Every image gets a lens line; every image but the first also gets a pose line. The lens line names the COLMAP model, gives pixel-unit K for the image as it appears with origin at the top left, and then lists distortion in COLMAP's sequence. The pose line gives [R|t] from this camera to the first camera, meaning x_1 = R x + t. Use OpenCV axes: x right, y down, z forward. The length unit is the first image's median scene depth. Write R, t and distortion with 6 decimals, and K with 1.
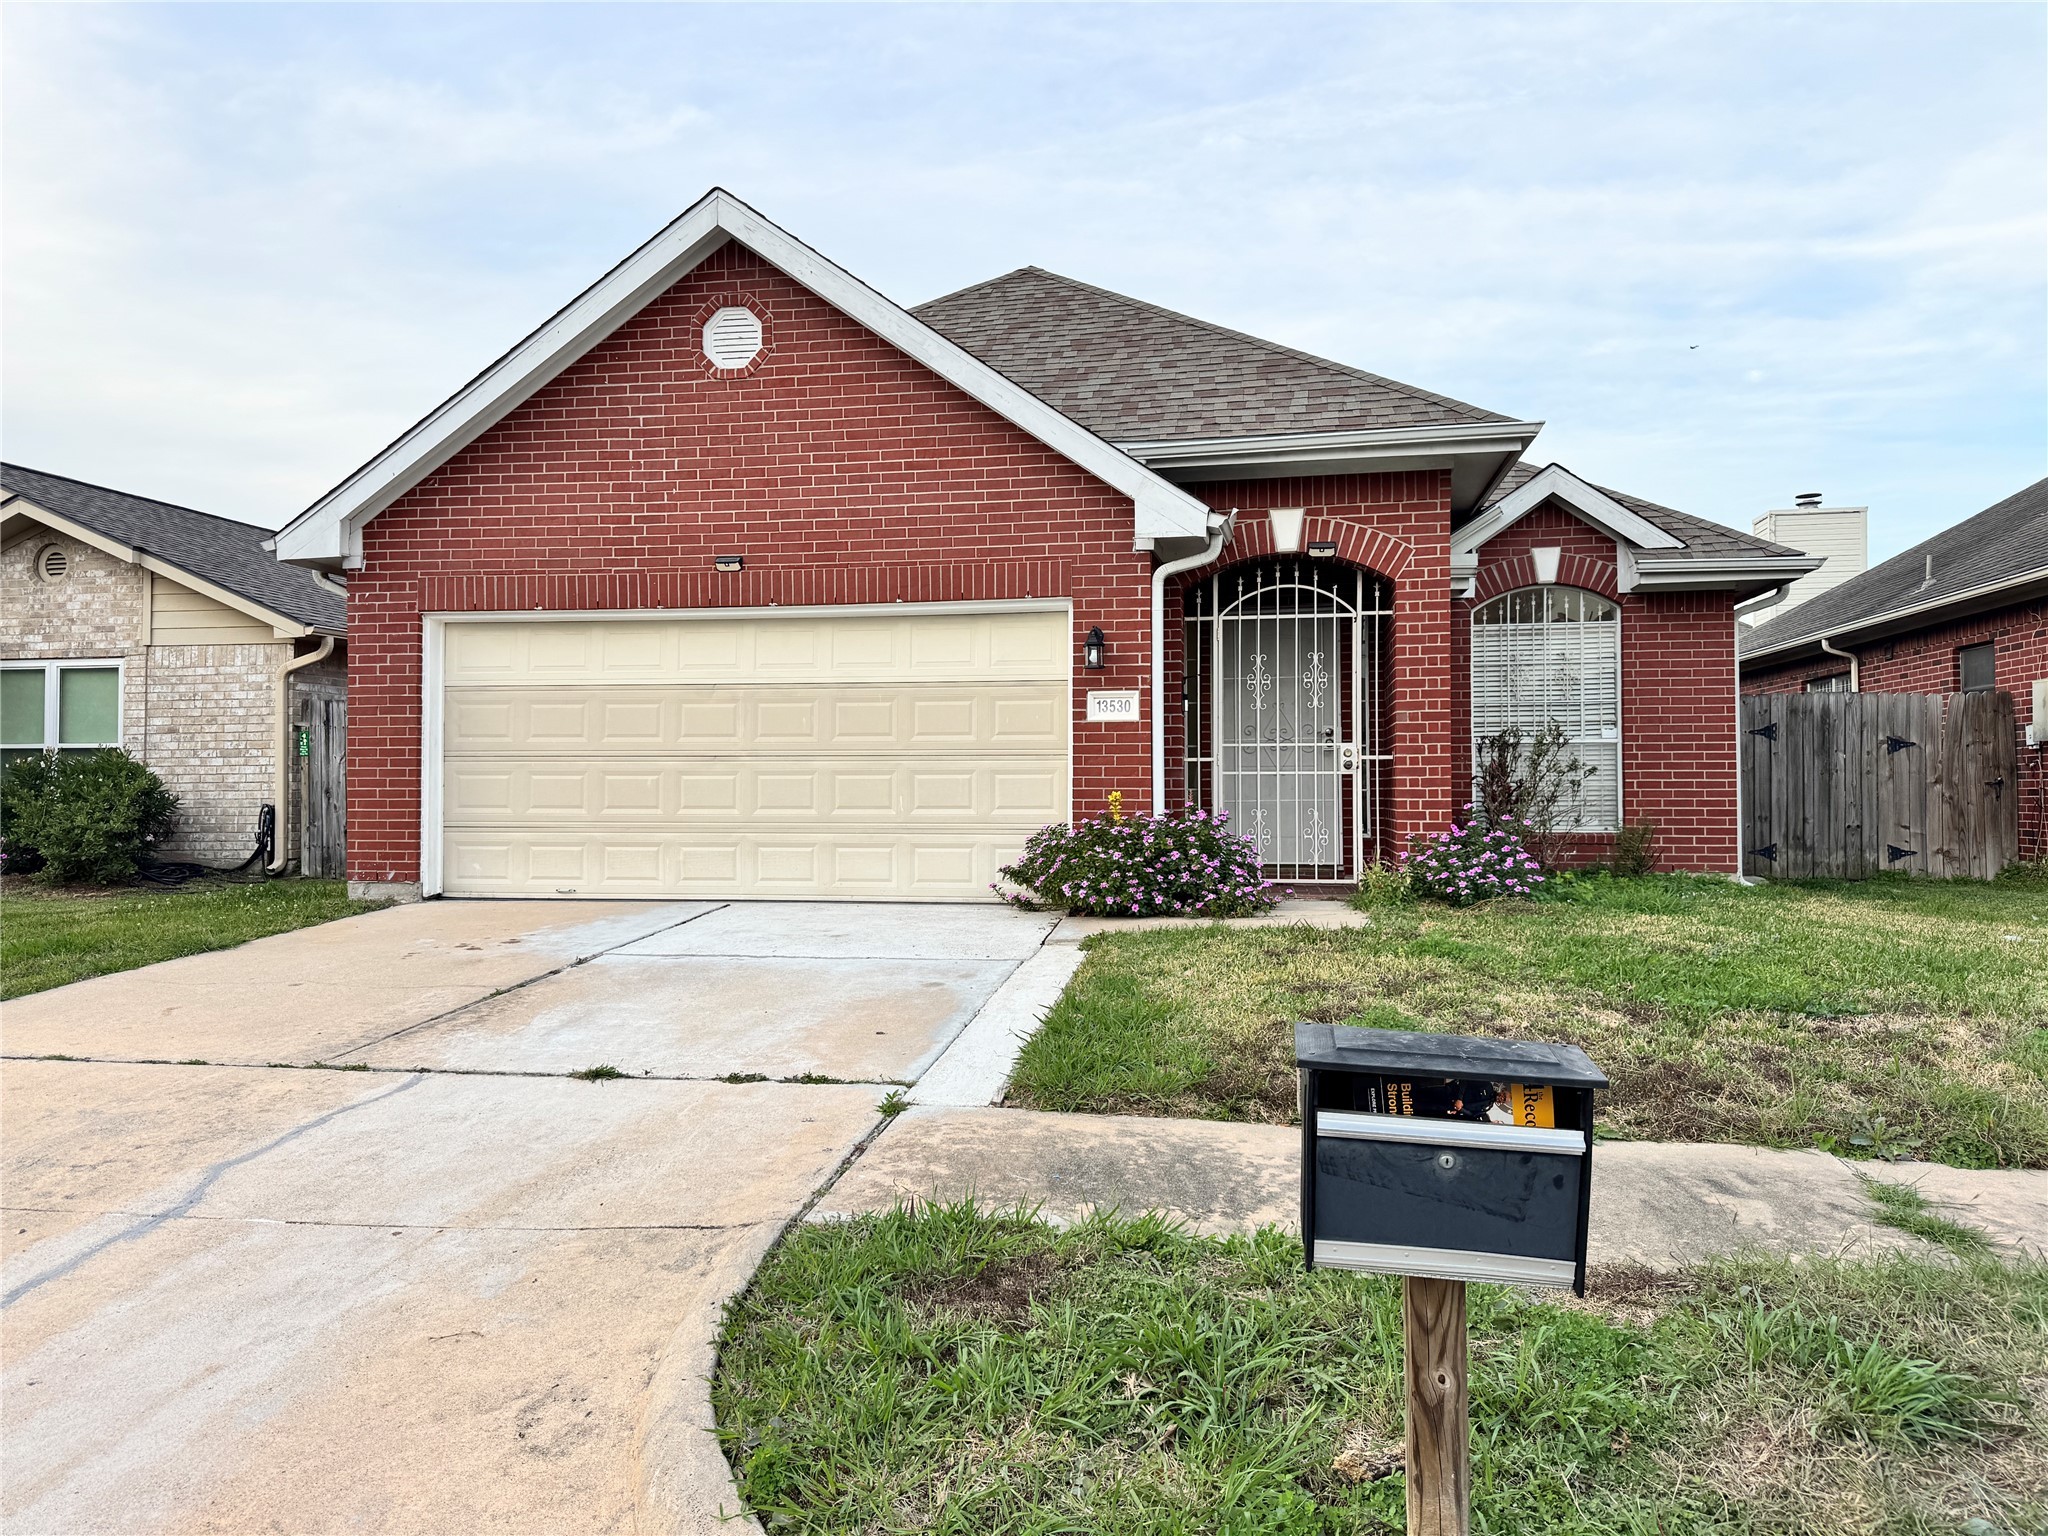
lens RADIAL K [[1438.8, 0, 1045.8], [0, 1438.8, 779.1], [0, 0, 1]] dist [0.045271, -0.057617]
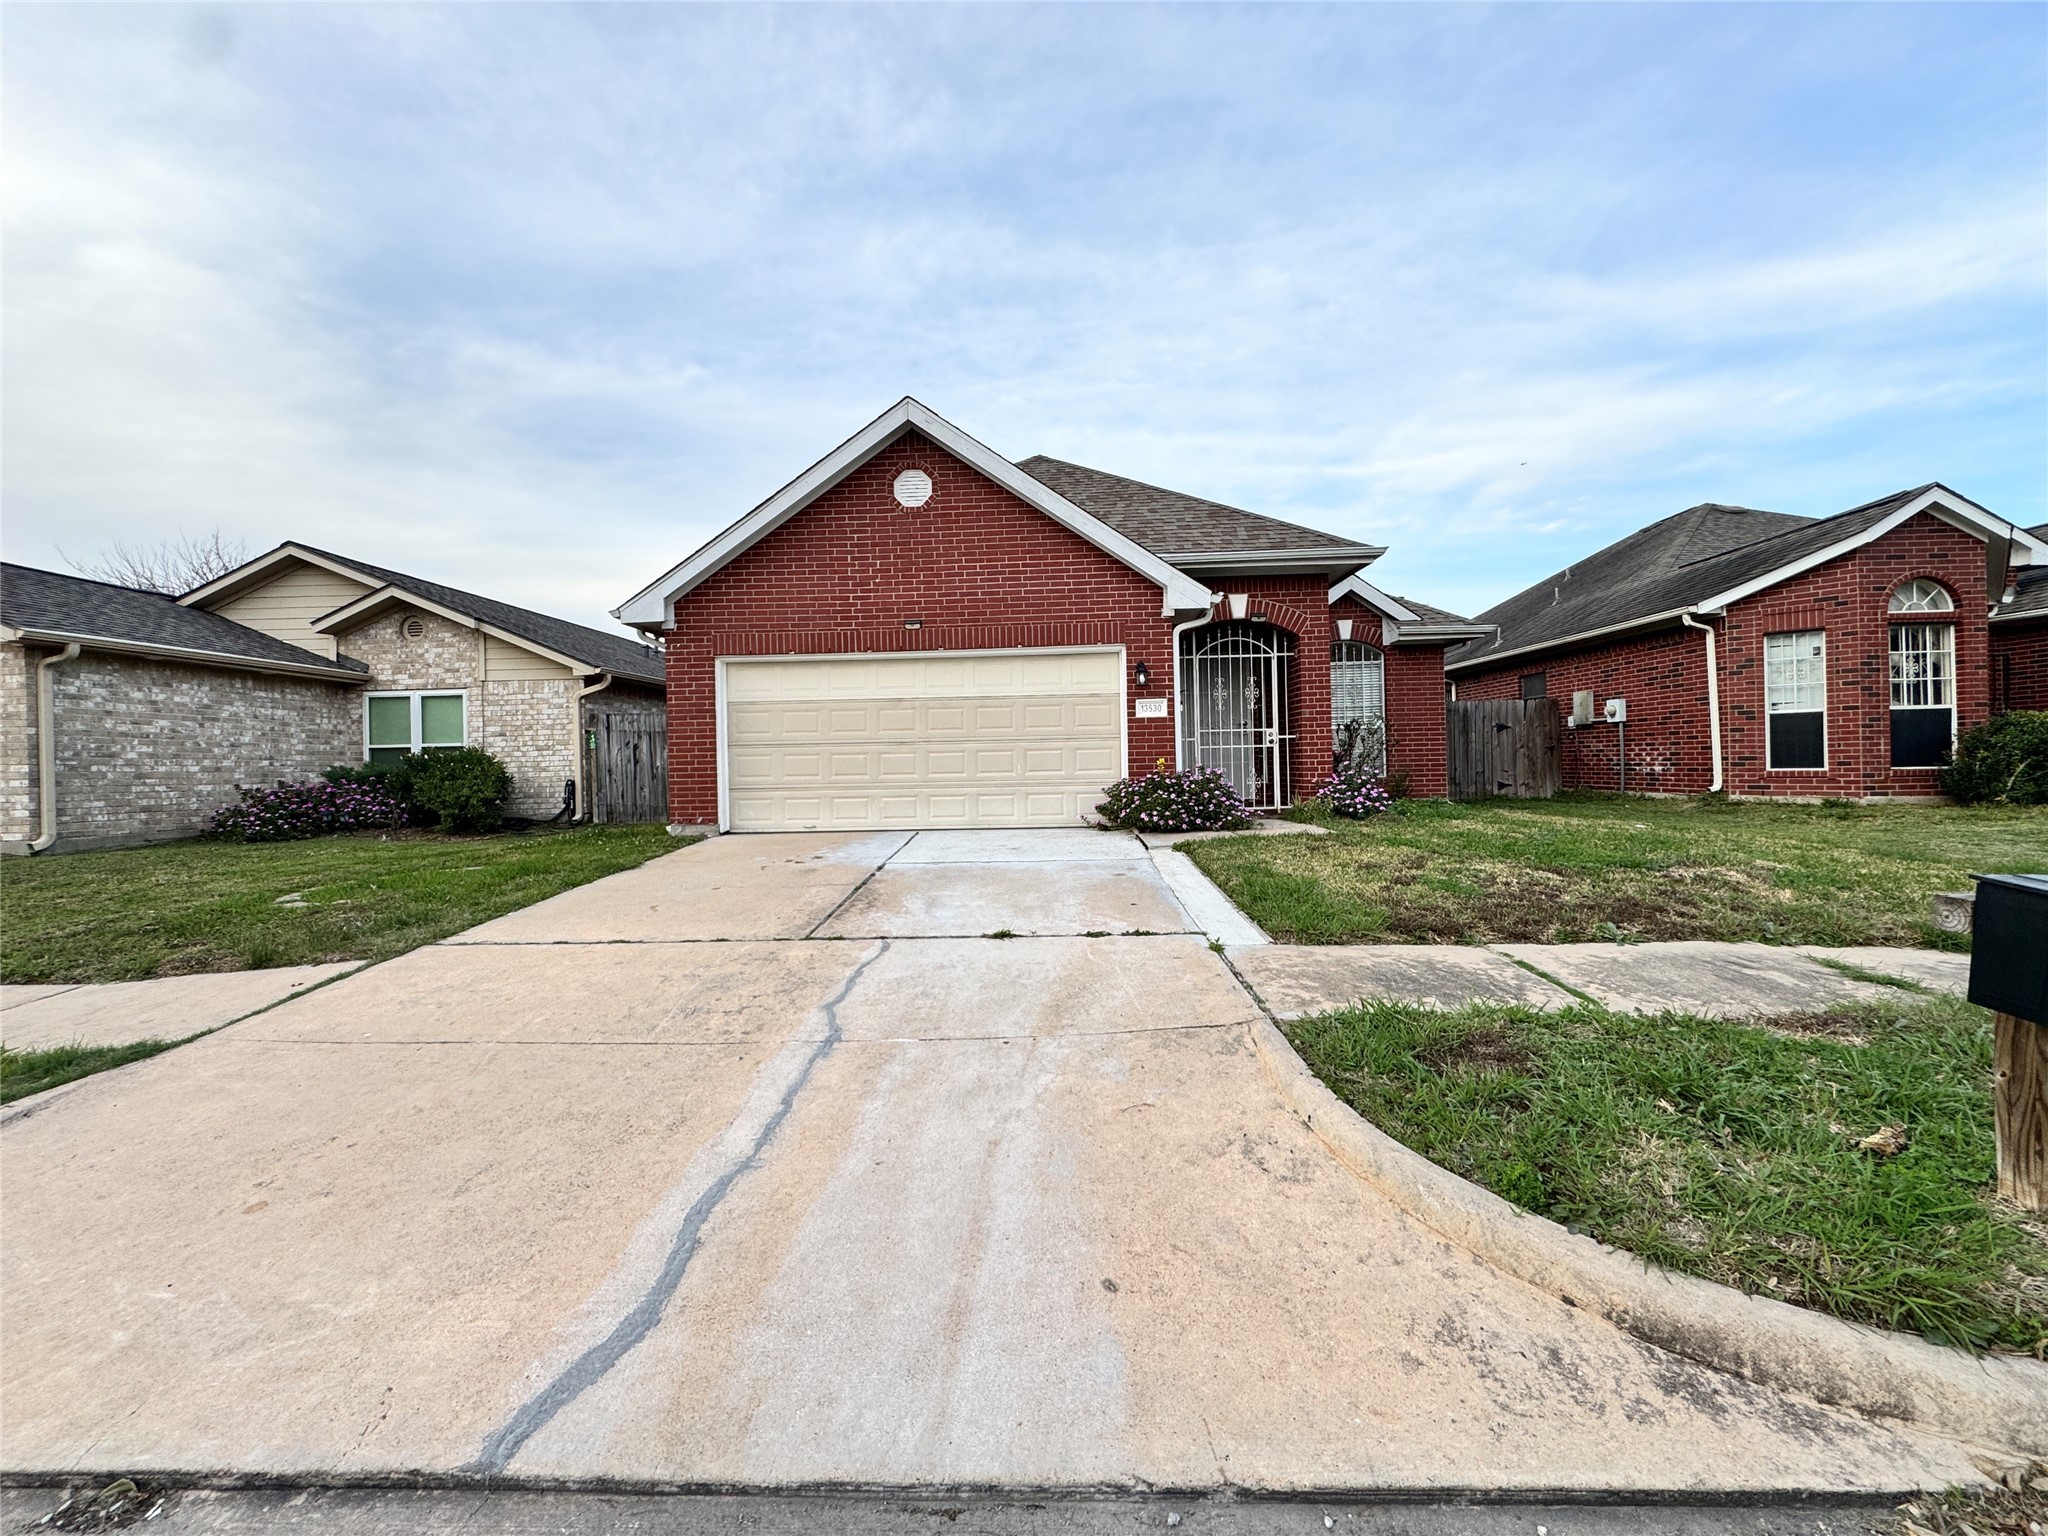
lens RADIAL K [[815.4, 0, 1024.7], [0, 815.4, 769.5], [0, 0, 1]] dist [-0.001806, 0.000306]
pose [[0.990327, -0.021258, 0.137113, -0.222001], [0.019549, 0.999714, 0.013804, 0.004955], [-0.137367, -0.010990, 0.990459, 0.059434]]
